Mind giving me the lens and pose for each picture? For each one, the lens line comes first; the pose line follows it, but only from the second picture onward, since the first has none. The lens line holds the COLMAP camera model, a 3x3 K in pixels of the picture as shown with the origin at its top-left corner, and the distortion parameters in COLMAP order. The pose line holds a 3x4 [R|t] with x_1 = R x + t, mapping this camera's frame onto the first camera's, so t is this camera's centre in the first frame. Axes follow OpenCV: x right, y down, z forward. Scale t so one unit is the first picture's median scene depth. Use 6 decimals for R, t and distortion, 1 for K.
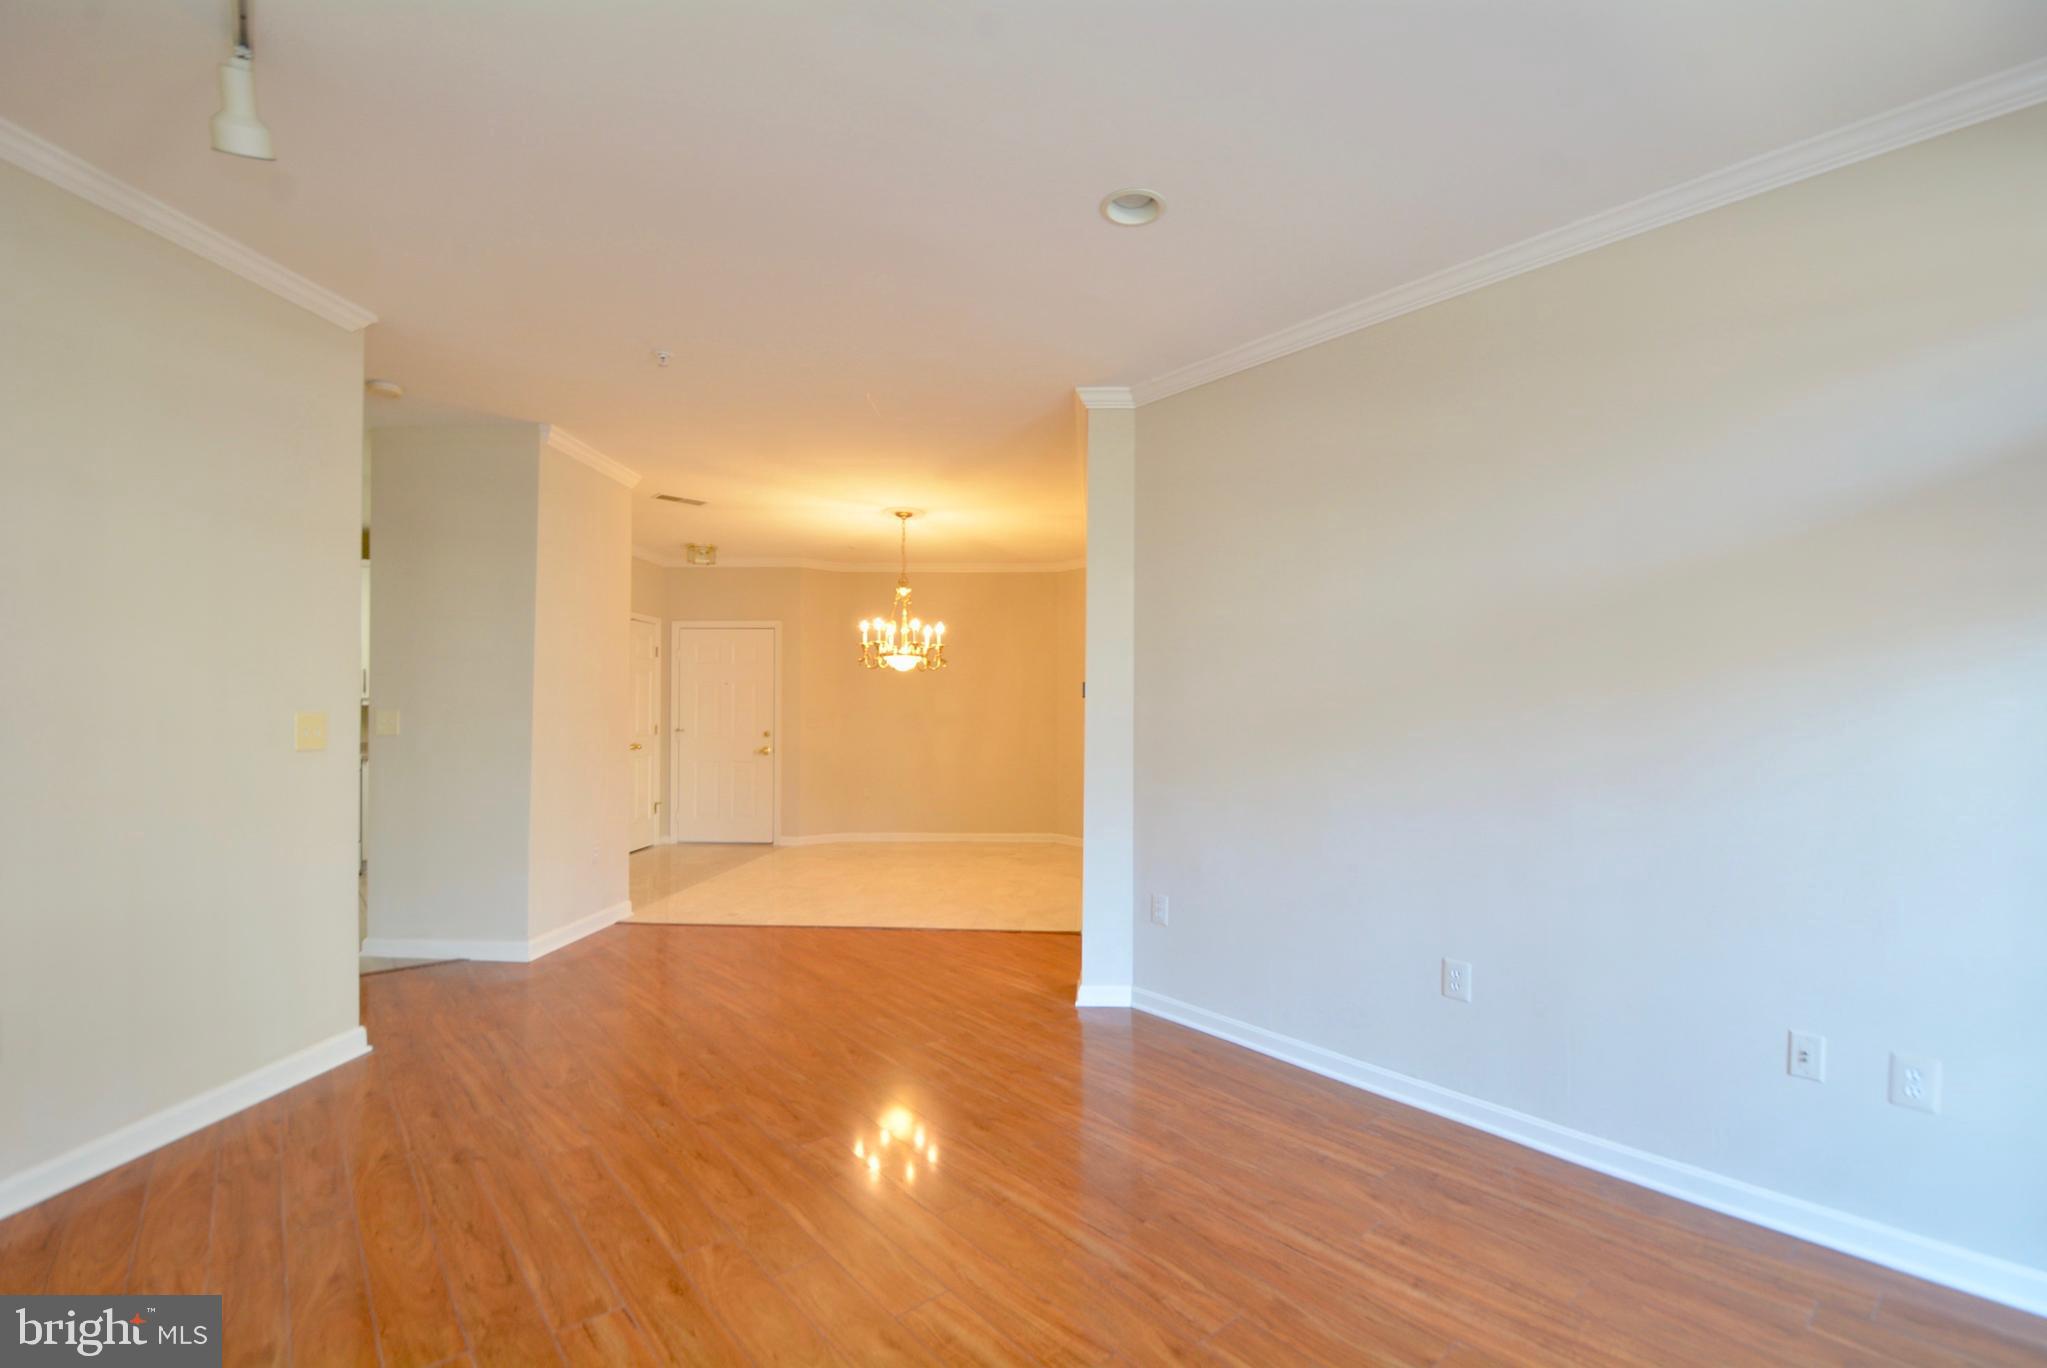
lens RADIAL K [[896.7, 0, 1048.7], [0, 896.7, 707.6], [0, 0, 1]] dist [0.016879, -0.023308]
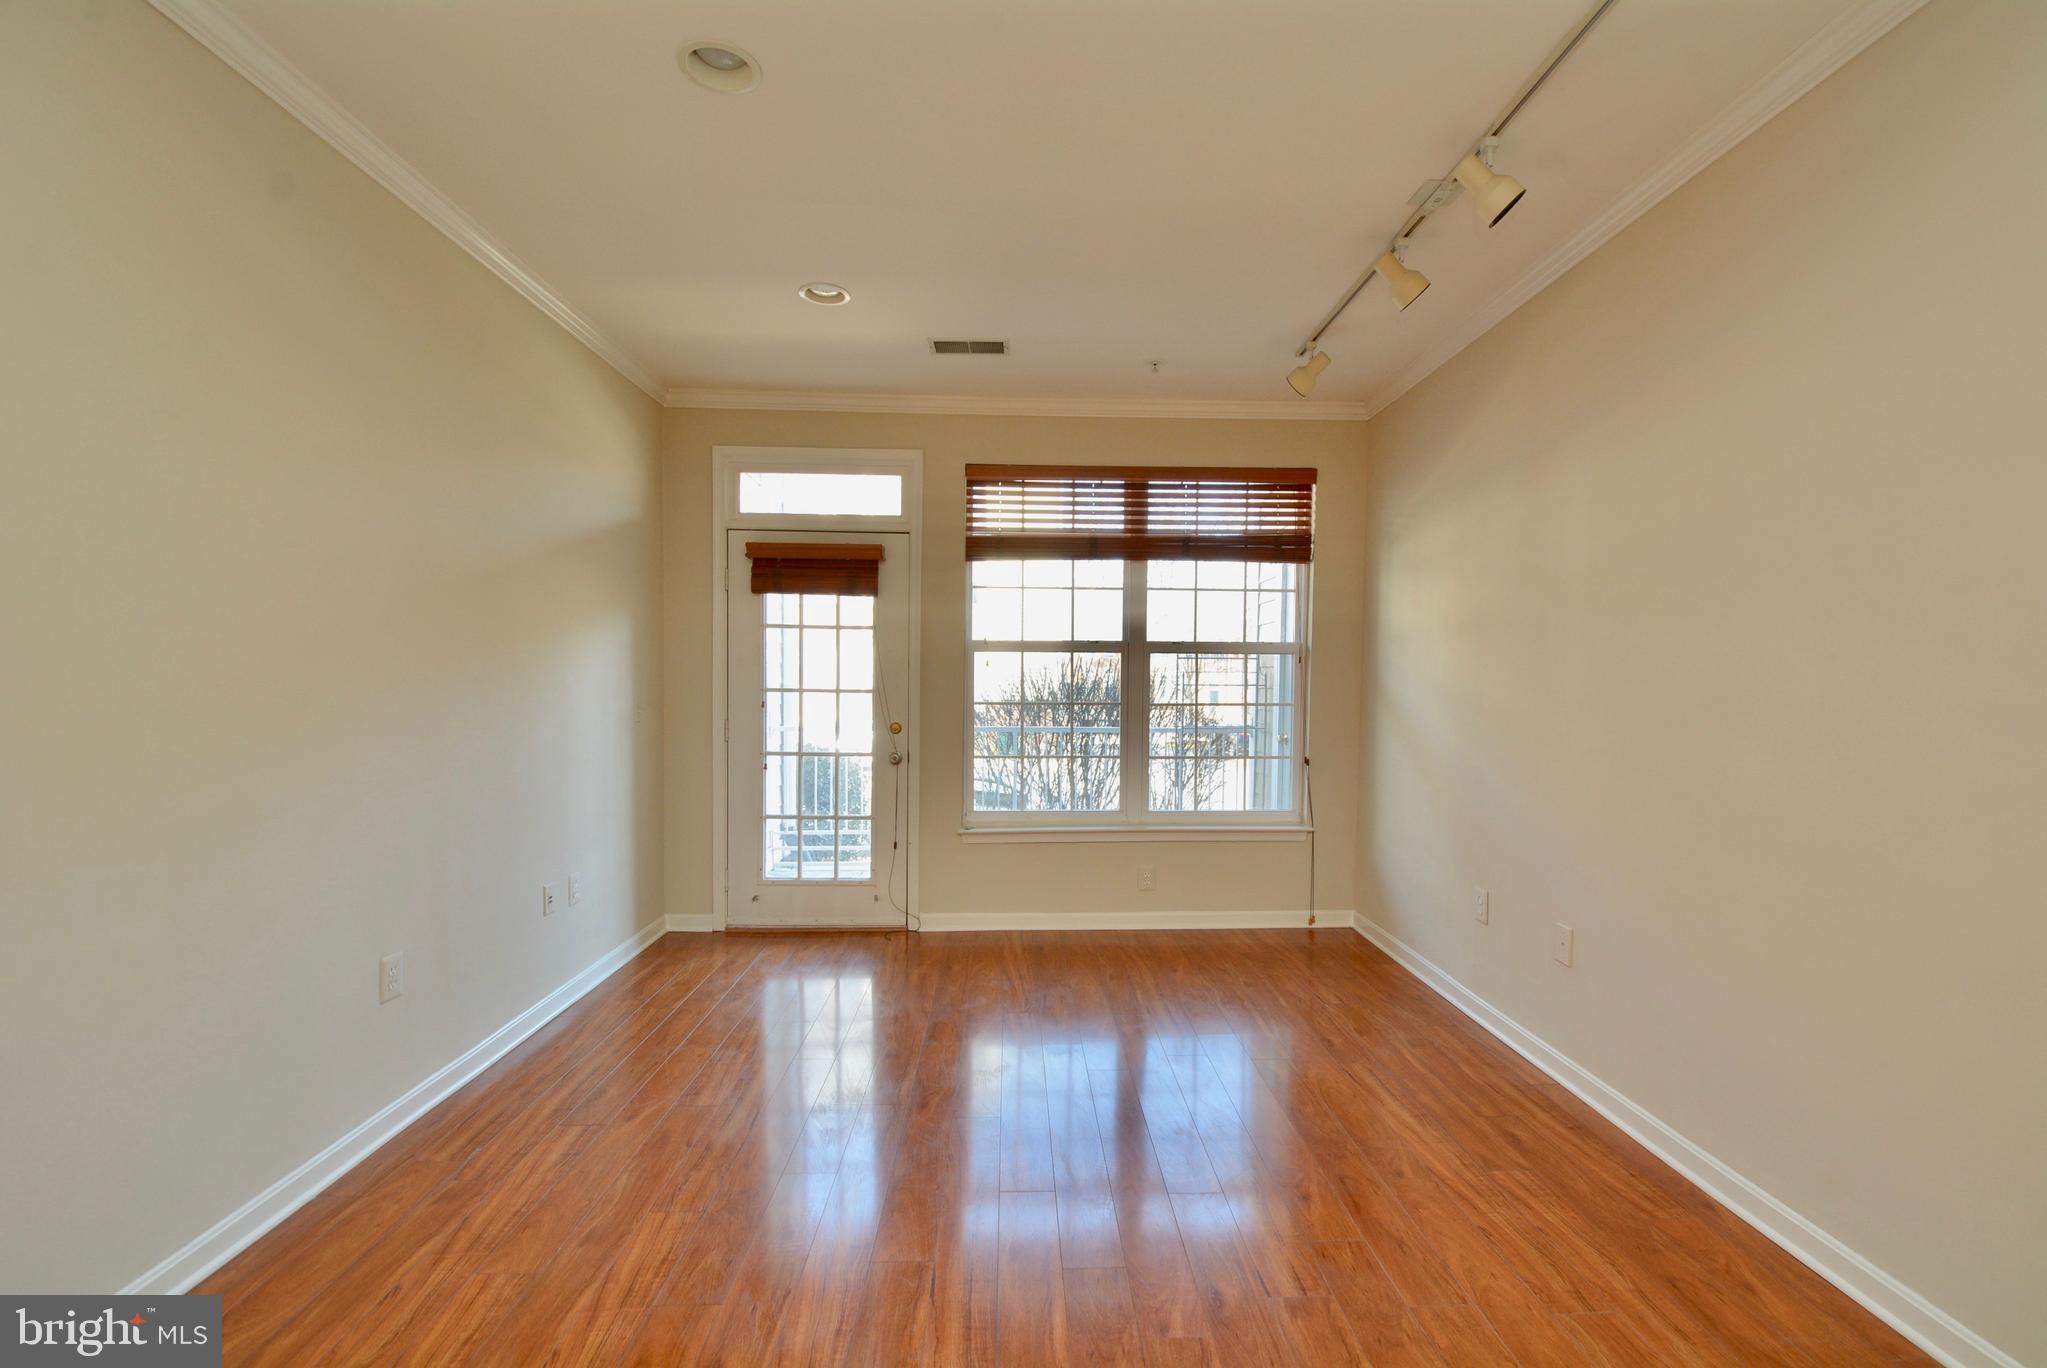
lens RADIAL K [[896.7, 0, 1048.7], [0, 896.7, 707.6], [0, 0, 1]] dist [0.016879, -0.023308]
pose [[-0.779590, -0.034114, 0.625361, -0.772989], [-0.012983, 0.999181, 0.038322, -0.004084], [-0.626156, 0.021756, -0.779394, 1.673001]]
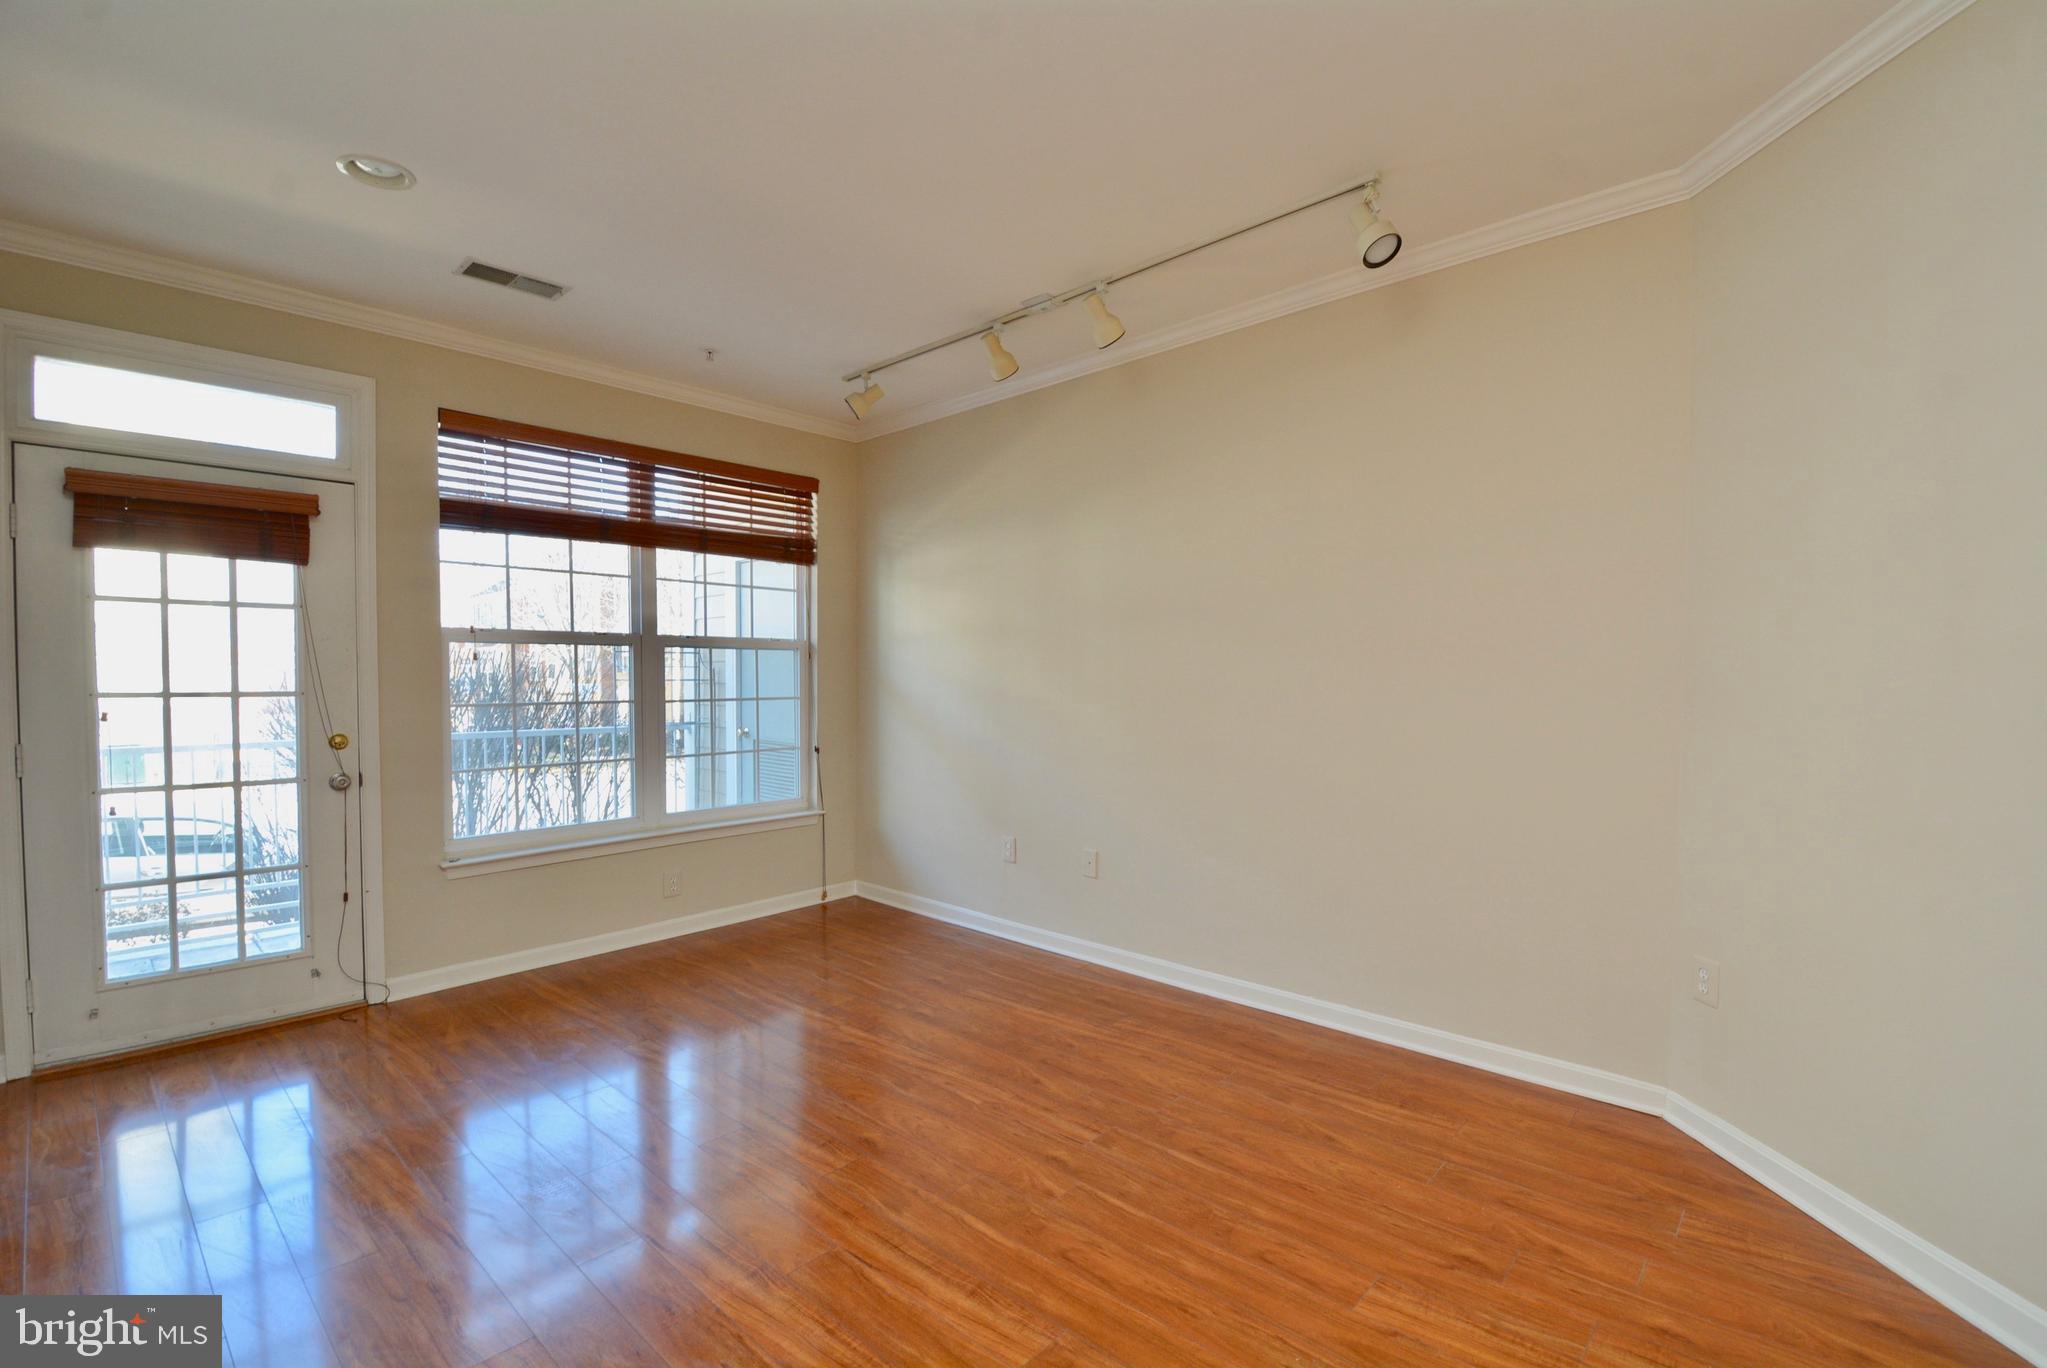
lens RADIAL K [[896.7, 0, 1048.7], [0, 896.7, 707.6], [0, 0, 1]] dist [0.016879, -0.023308]
pose [[-0.991692, -0.005027, -0.128533, -0.226133], [-0.009776, 0.999291, 0.036349, -0.000512], [0.128259, 0.037303, -0.991039, 1.977050]]
